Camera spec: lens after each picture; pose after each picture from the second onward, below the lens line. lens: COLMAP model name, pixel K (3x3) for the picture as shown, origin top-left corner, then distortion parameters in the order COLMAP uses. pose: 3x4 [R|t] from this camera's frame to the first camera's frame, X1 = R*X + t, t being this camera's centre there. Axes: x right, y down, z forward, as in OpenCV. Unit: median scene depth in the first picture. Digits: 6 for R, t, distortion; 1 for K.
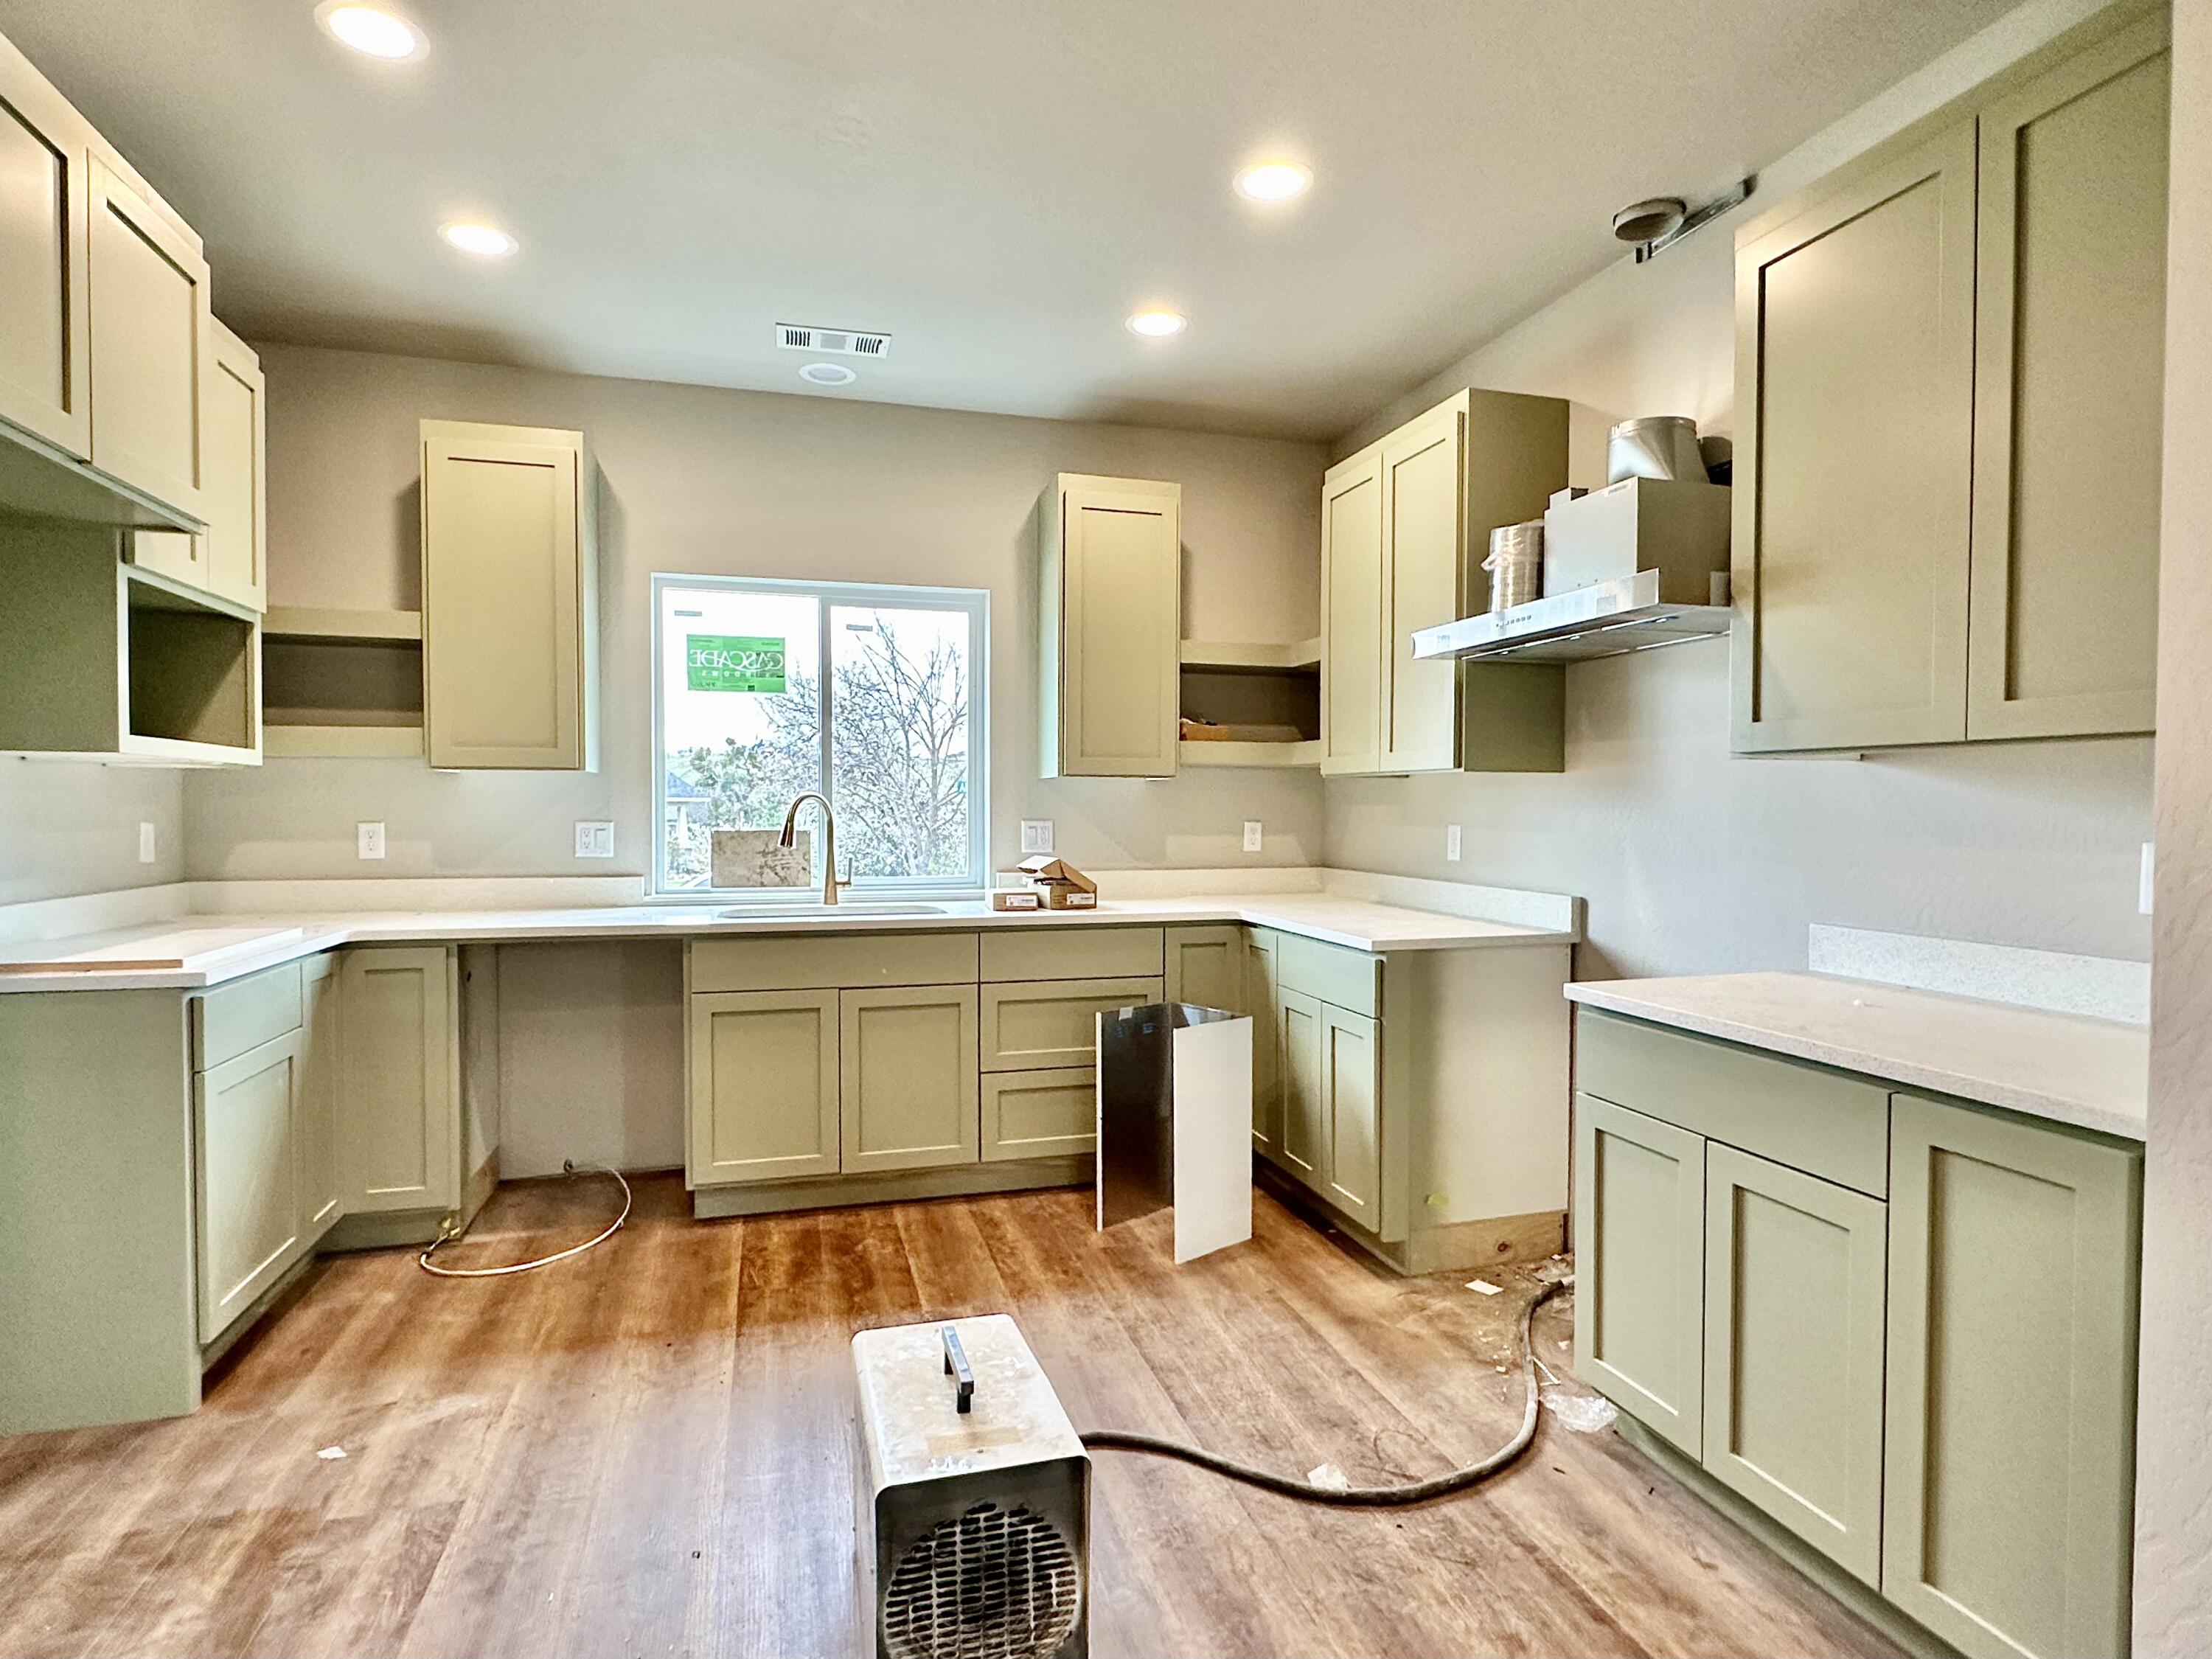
lens RADIAL K [[1139.9, 0, 1104.6], [0, 1139.9, 830.4], [0, 0, 1]] dist [-0.016953, 0.001950]
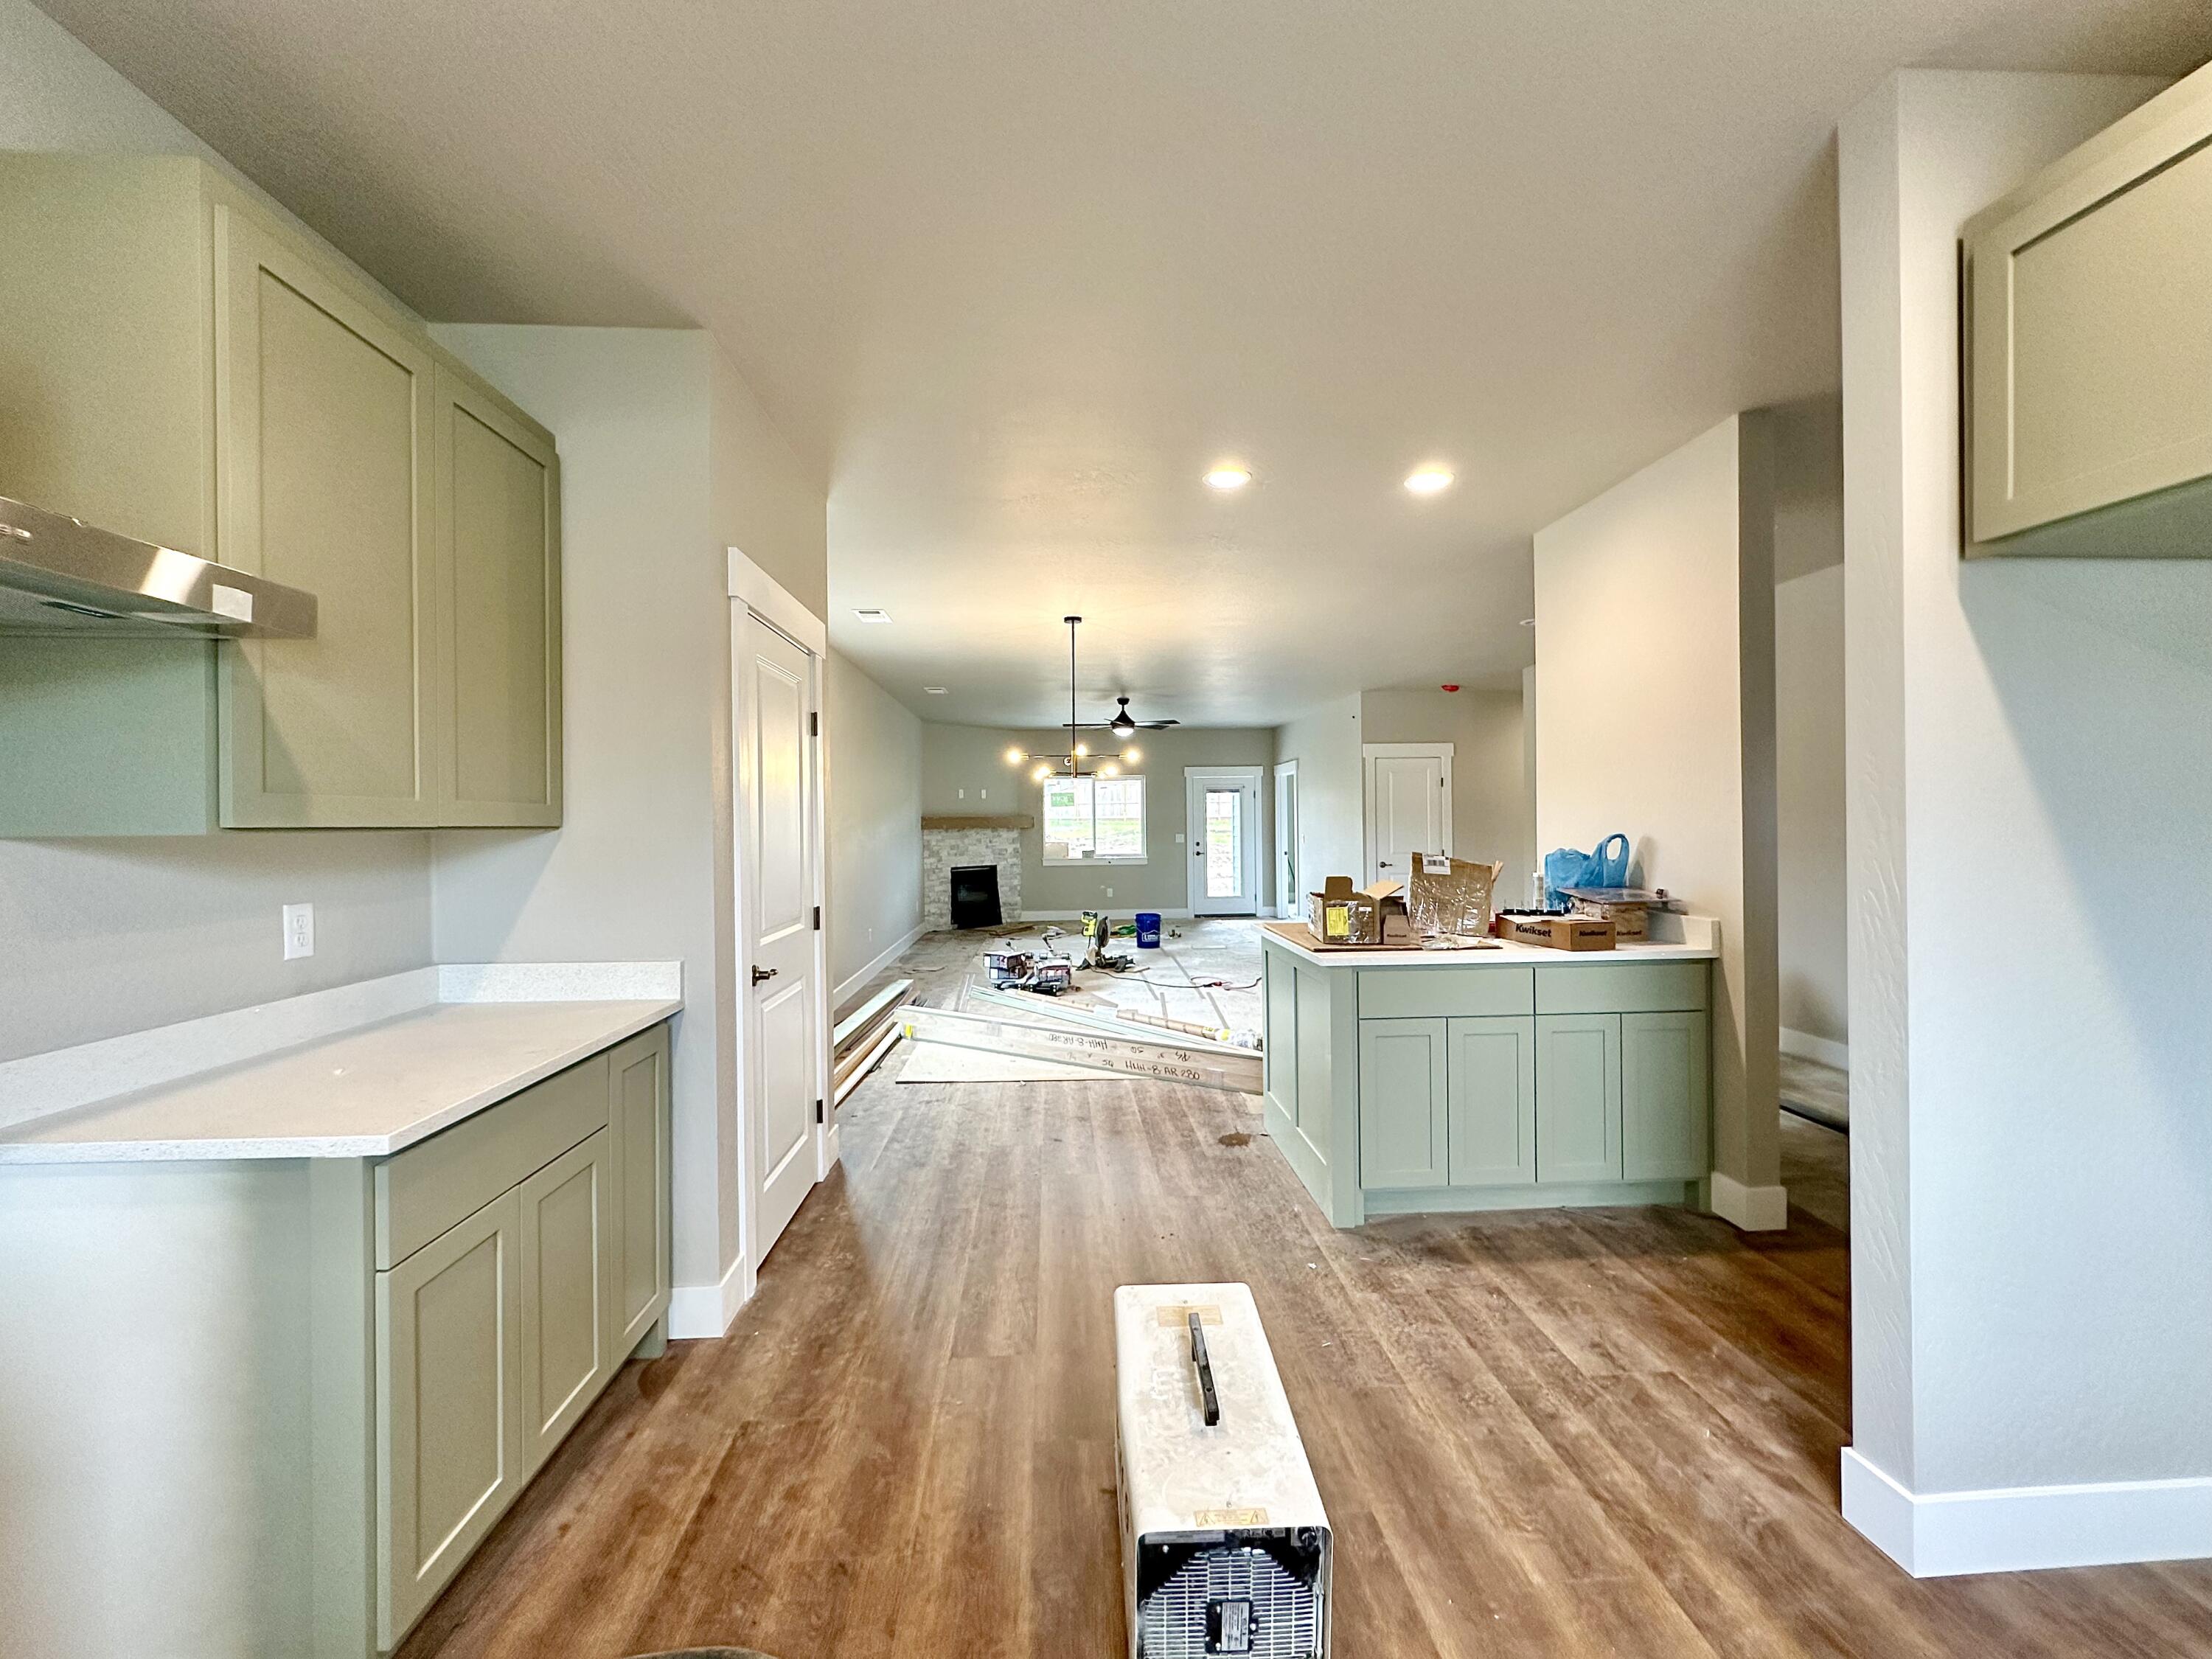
lens RADIAL K [[872.1, 0, 1105.2], [0, 872.1, 821.8], [0, 0, 1]] dist [-0.015446, 0.000088]
pose [[-0.976012, 0.010265, 0.217473, -0.125033], [0.015183, 0.999665, 0.020956, -0.052919], [-0.217185, 0.023755, -0.975841, 1.018833]]
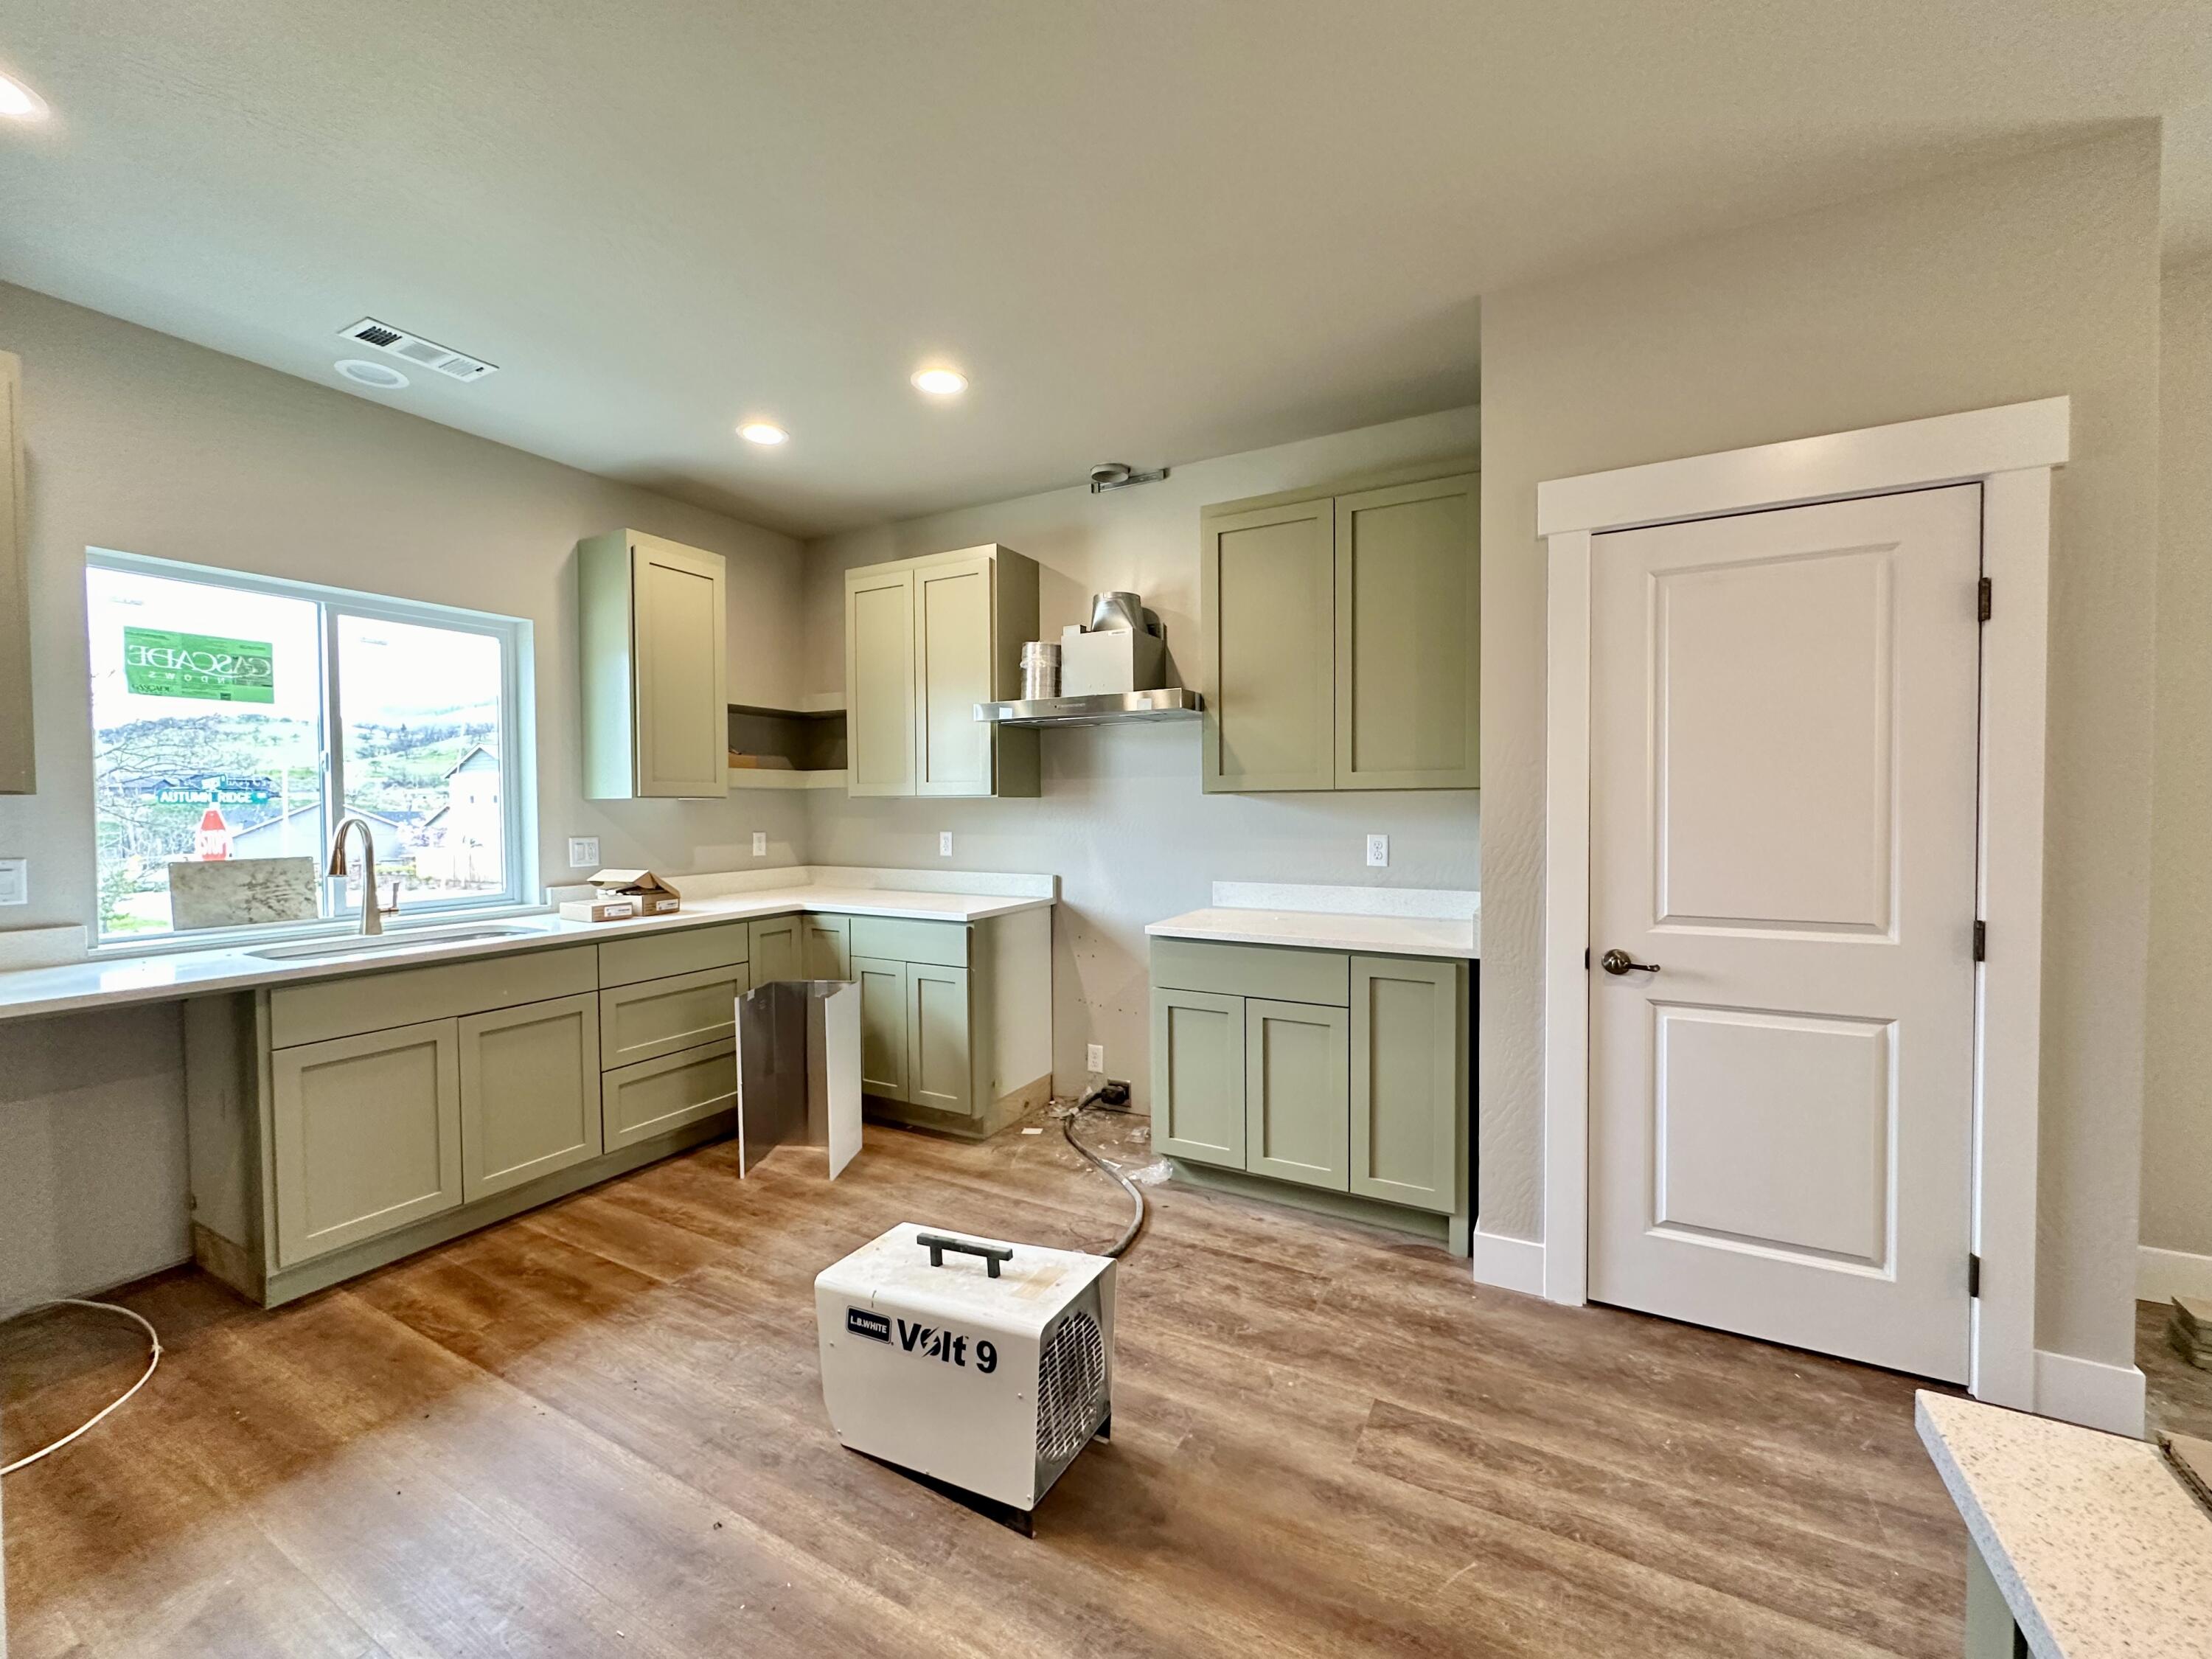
lens RADIAL K [[872.1, 0, 1106.3], [0, 872.1, 822.5], [0, 0, 1]] dist [-0.015446, 0.000088]
pose [[0.703332, -0.022301, 0.710511, -0.400585], [0.024934, 0.999667, 0.006695, -0.021812], [-0.710424, 0.013007, 0.703654, 0.082159]]
